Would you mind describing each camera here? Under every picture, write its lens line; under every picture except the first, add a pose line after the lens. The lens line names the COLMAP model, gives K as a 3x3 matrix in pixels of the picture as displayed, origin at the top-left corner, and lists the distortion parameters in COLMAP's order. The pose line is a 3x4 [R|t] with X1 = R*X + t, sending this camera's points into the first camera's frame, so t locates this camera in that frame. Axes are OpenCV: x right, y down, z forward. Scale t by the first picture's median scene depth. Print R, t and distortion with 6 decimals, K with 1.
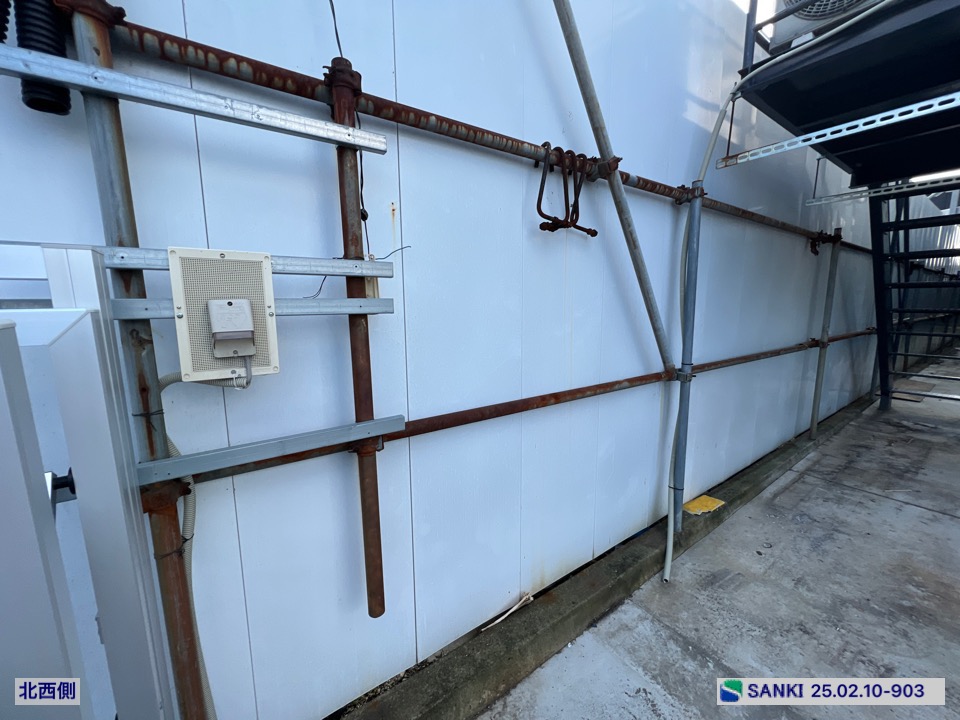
lens RADIAL K [[387.1, 0, 479.5], [0, 387.1, 364.6], [0, 0, 1]] dist [-0.003203, 0.000686]
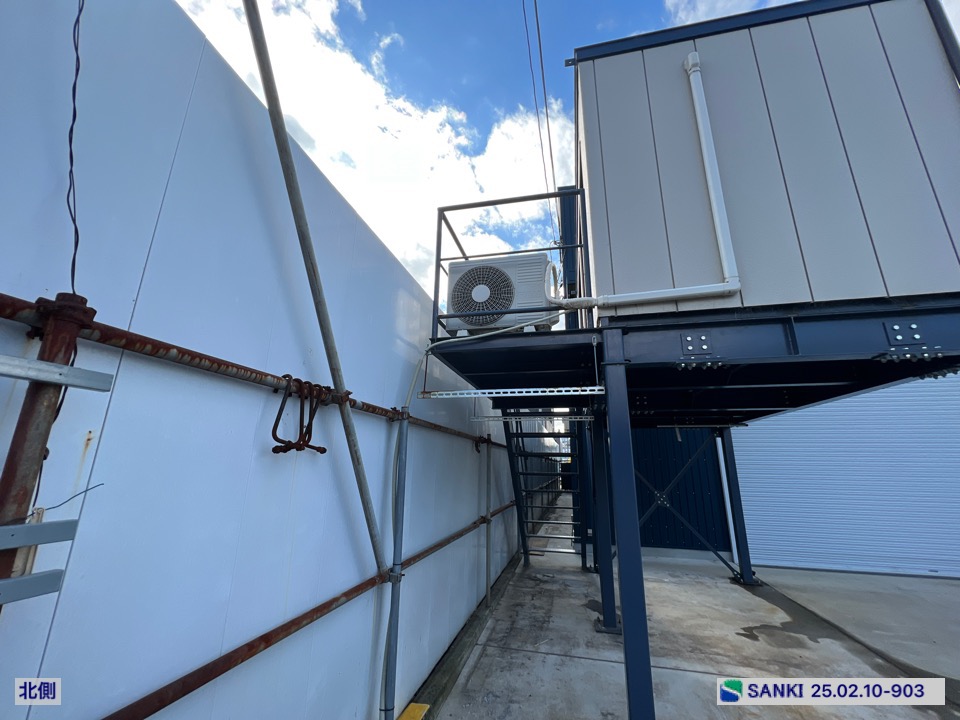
lens RADIAL K [[387.1, 0, 482.0], [0, 387.1, 362.8], [0, 0, 1]] dist [-0.003203, 0.000686]
pose [[0.755206, 0.187967, 0.627958, -0.079081], [0.081807, 0.923485, -0.374812, -0.099580], [-0.650362, 0.334432, 0.682044, -0.095386]]
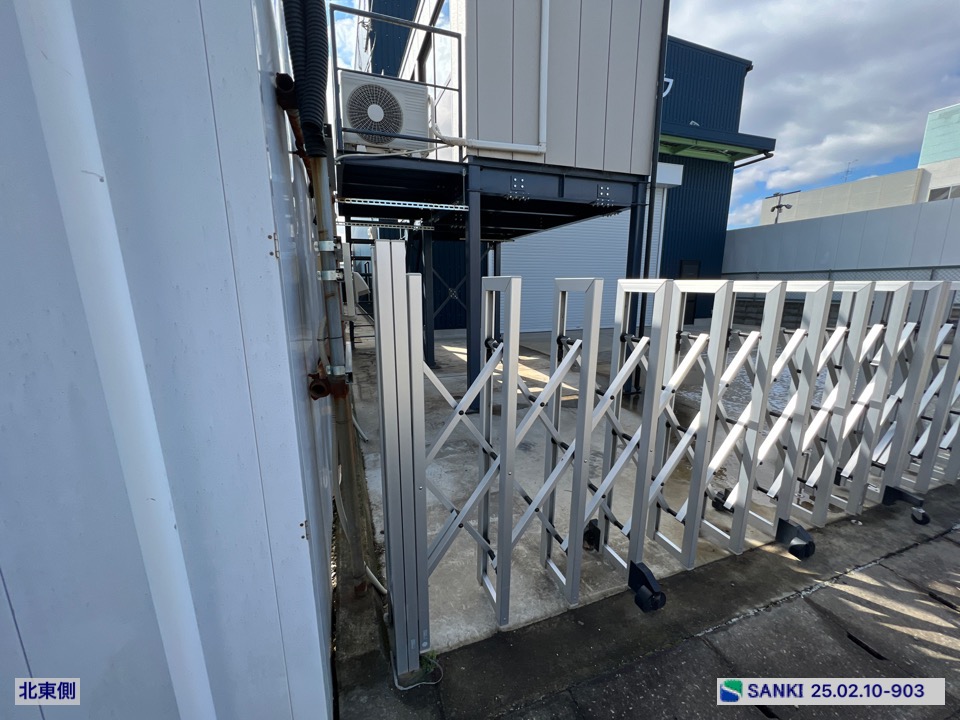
lens RADIAL K [[387.1, 0, 479.1], [0, 387.1, 363.2], [0, 0, 1]] dist [-0.003203, 0.000686]
pose [[0.275294, -0.184394, 0.943511, -0.932632], [0.151719, 0.977467, 0.146763, 0.031119], [-0.949313, 0.102745, 0.297067, -0.035920]]
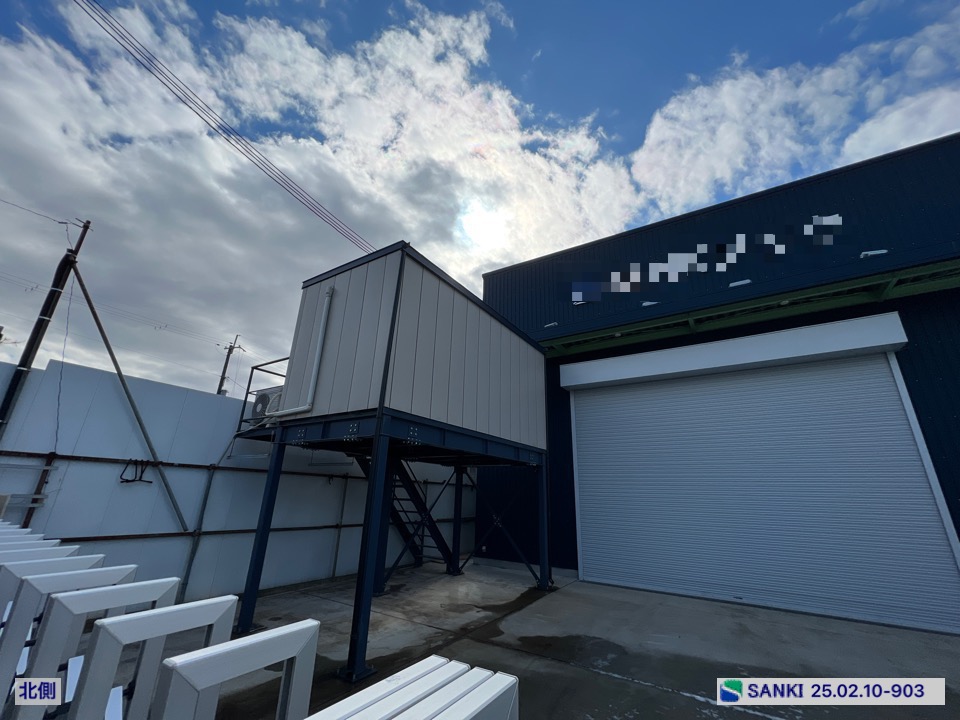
lens RADIAL K [[387.1, 0, 479.8], [0, 387.1, 366.7], [0, 0, 1]] dist [-0.003203, 0.000686]
pose [[0.933798, 0.147029, 0.326197, 1.346444], [0.018636, 0.890446, -0.454707, 0.254815], [-0.357316, 0.430683, 0.828756, -2.482294]]
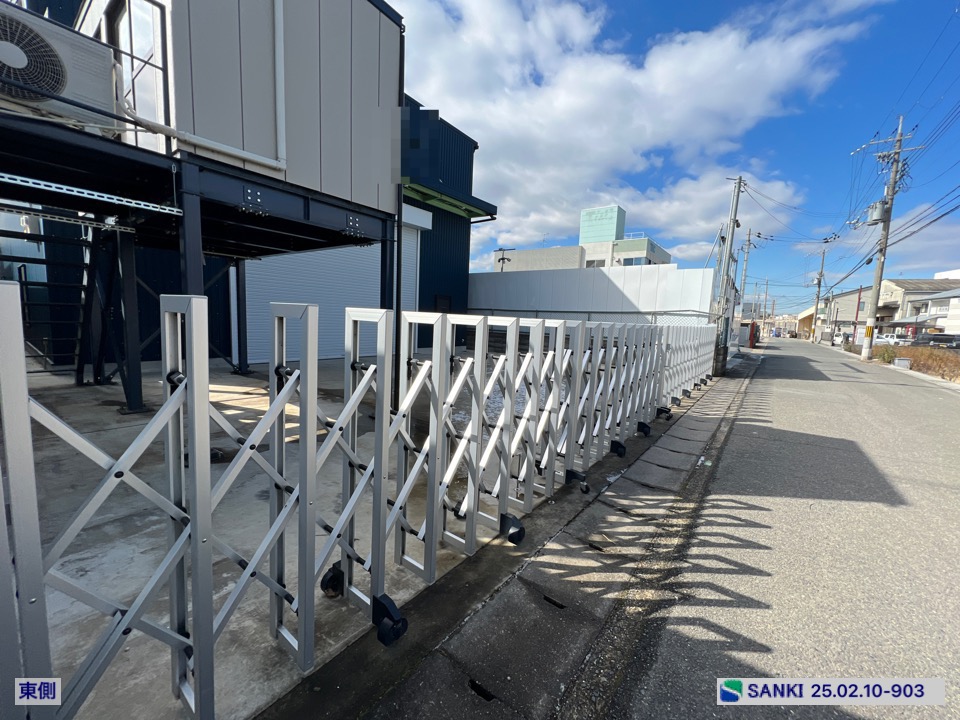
lens RADIAL K [[387.1, 0, 481.4], [0, 387.1, 363.3], [0, 0, 1]] dist [-0.003203, 0.000686]
pose [[-0.291373, -0.116070, 0.949542, -0.908402], [0.108742, 0.982159, 0.153425, 0.045064], [-0.950409, 0.147959, -0.273553, -0.125871]]
